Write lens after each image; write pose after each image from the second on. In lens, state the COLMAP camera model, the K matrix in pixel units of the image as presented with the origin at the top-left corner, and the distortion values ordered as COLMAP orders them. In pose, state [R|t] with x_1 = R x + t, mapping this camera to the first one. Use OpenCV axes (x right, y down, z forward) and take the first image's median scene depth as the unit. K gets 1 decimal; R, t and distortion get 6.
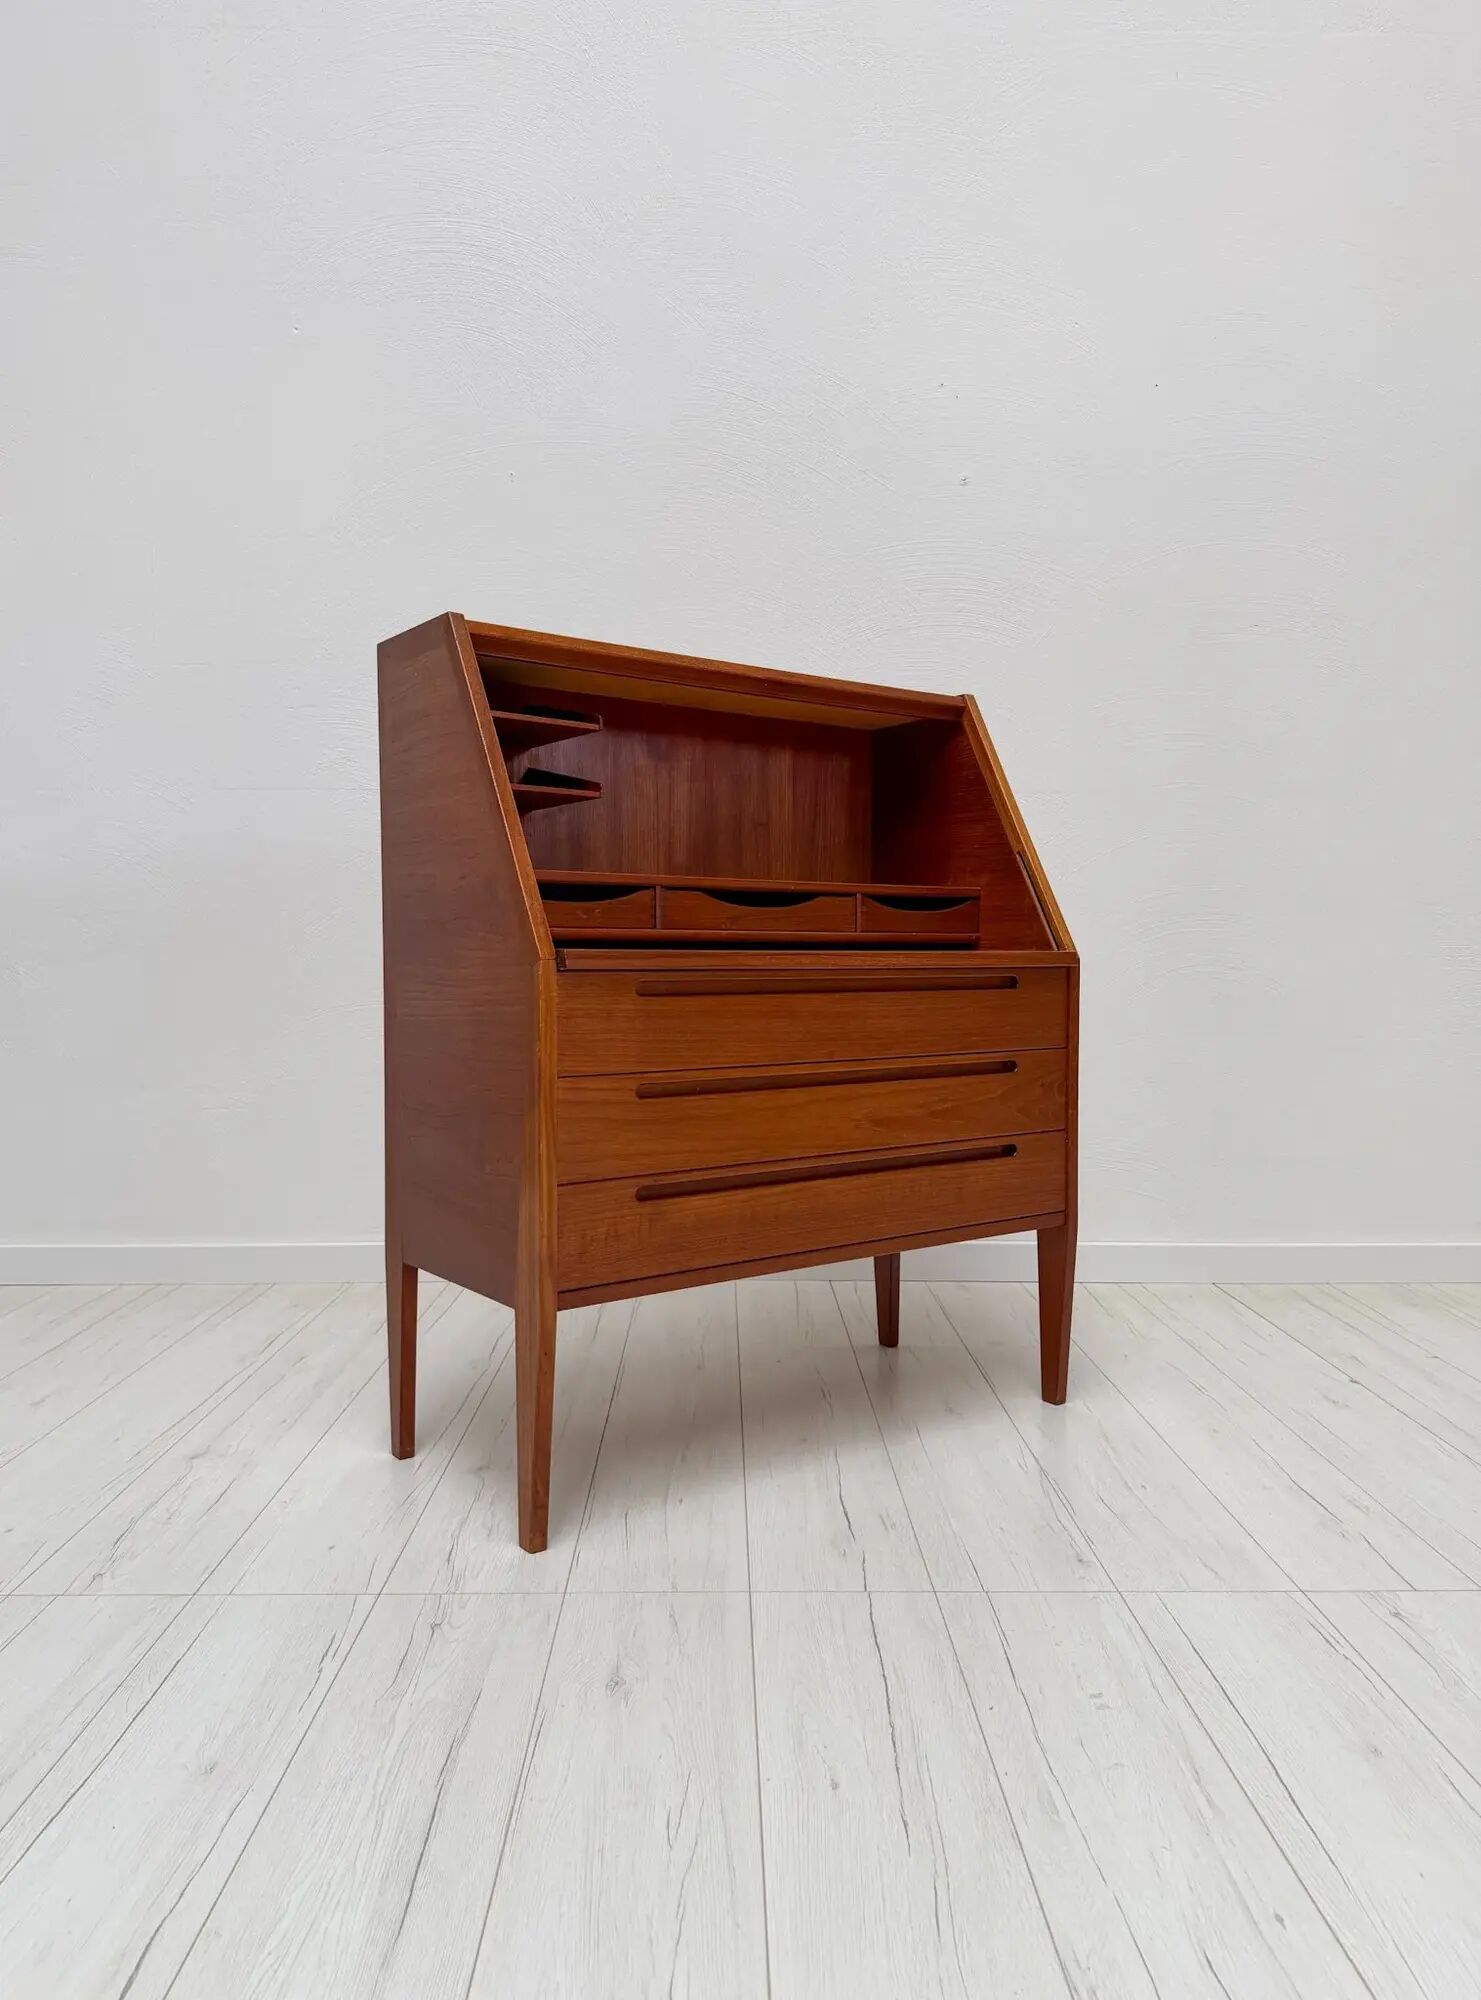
lens RADIAL K [[1414.4, 0, 736.0], [0, 1414.4, 1013.8], [0, 0, 1]] dist [0.113929, 0.000931]
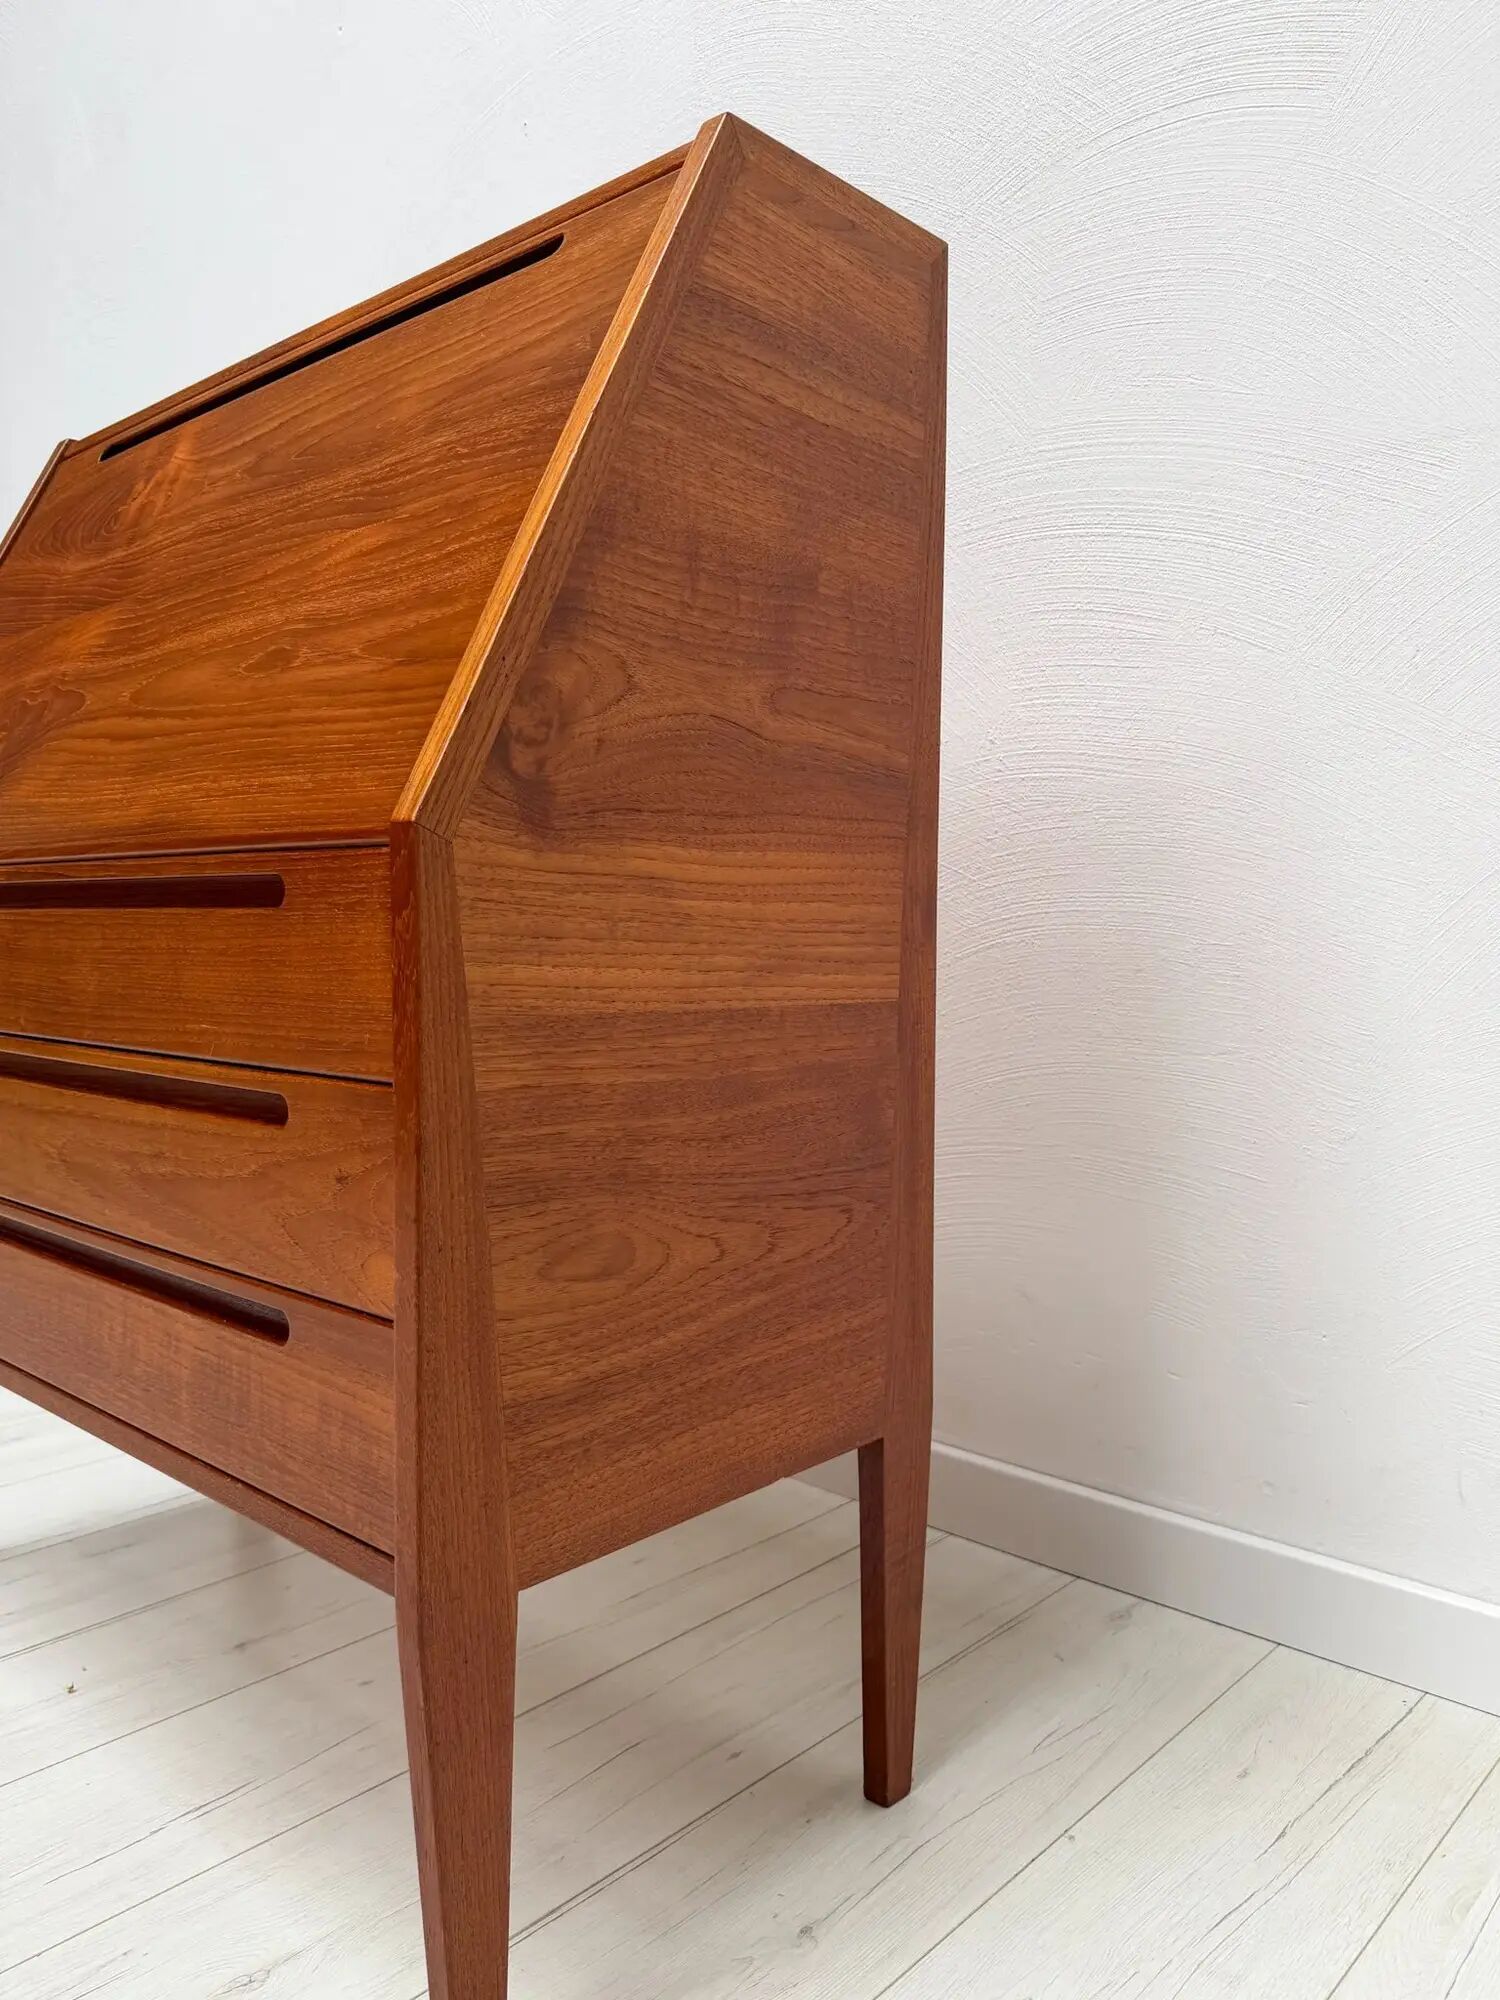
lens RADIAL K [[1493.7, 0, 750.0], [0, 1493.7, 1000.0], [0, 0, 1]] dist [0.001278, -0.000417]
pose [[0.193572, 0.052743, -0.979667, 0.759182], [-0.046092, 0.997940, 0.044620, -0.020842], [0.980003, 0.036517, 0.195604, 1.290387]]
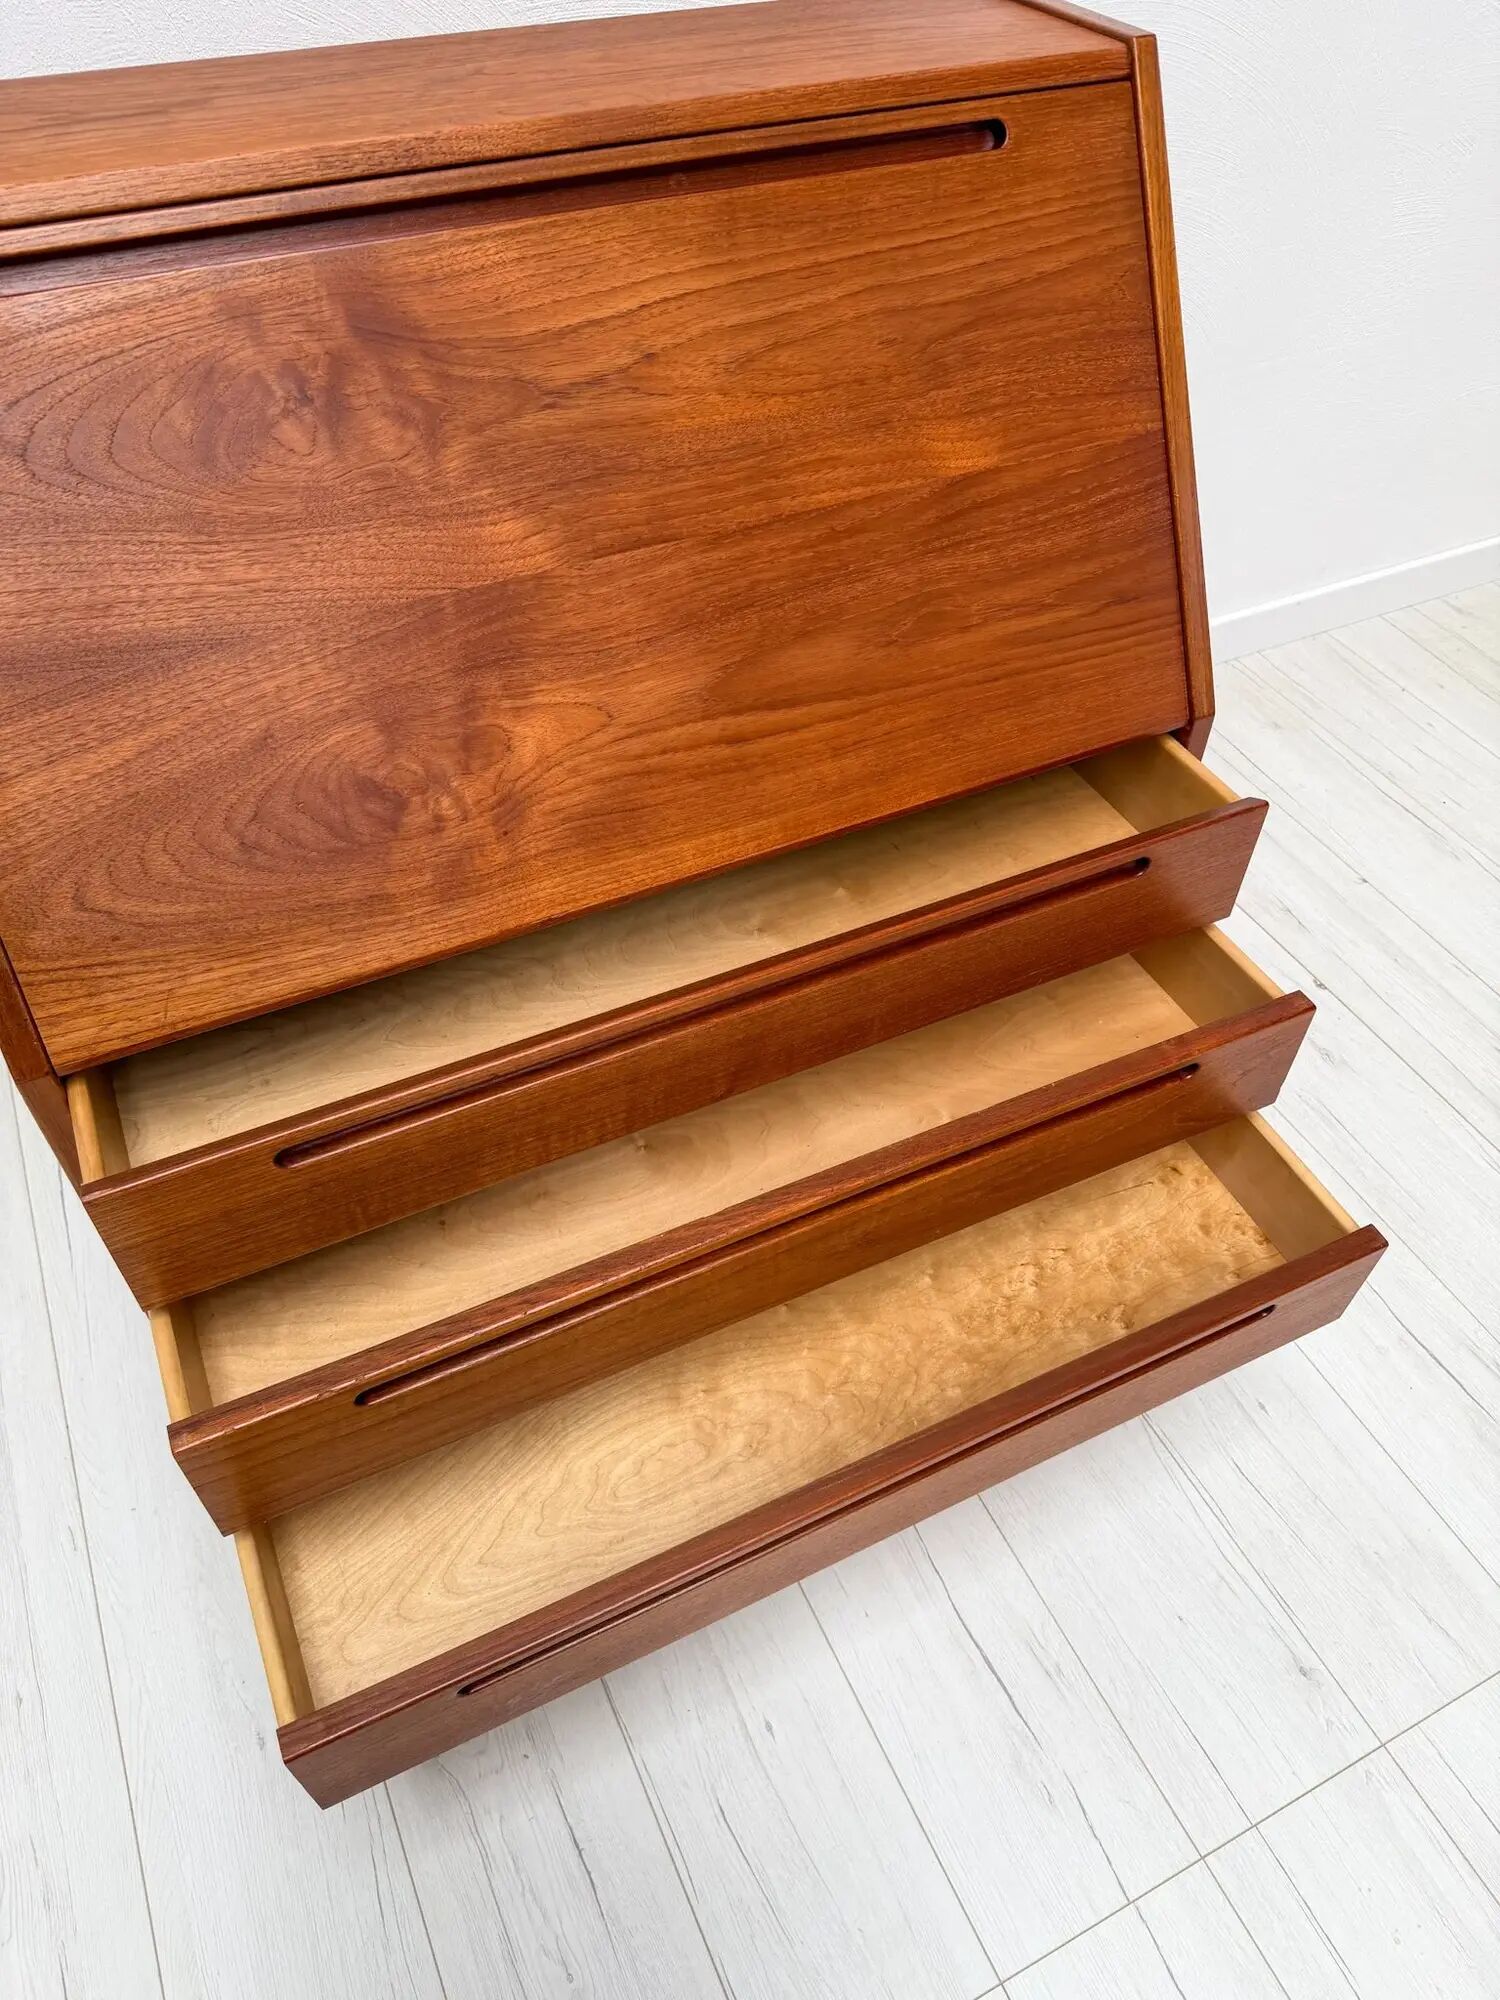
lens RADIAL K [[1405.2, 0, 754.0], [0, 1405.2, 990.2], [0, 0, 1]] dist [0.113596, -0.209366]
pose [[0.982671, 0.138594, -0.123083, 0.192615], [-0.015501, 0.723148, 0.690519, -0.425058], [0.184709, -0.676645, 0.712765, 0.653646]]
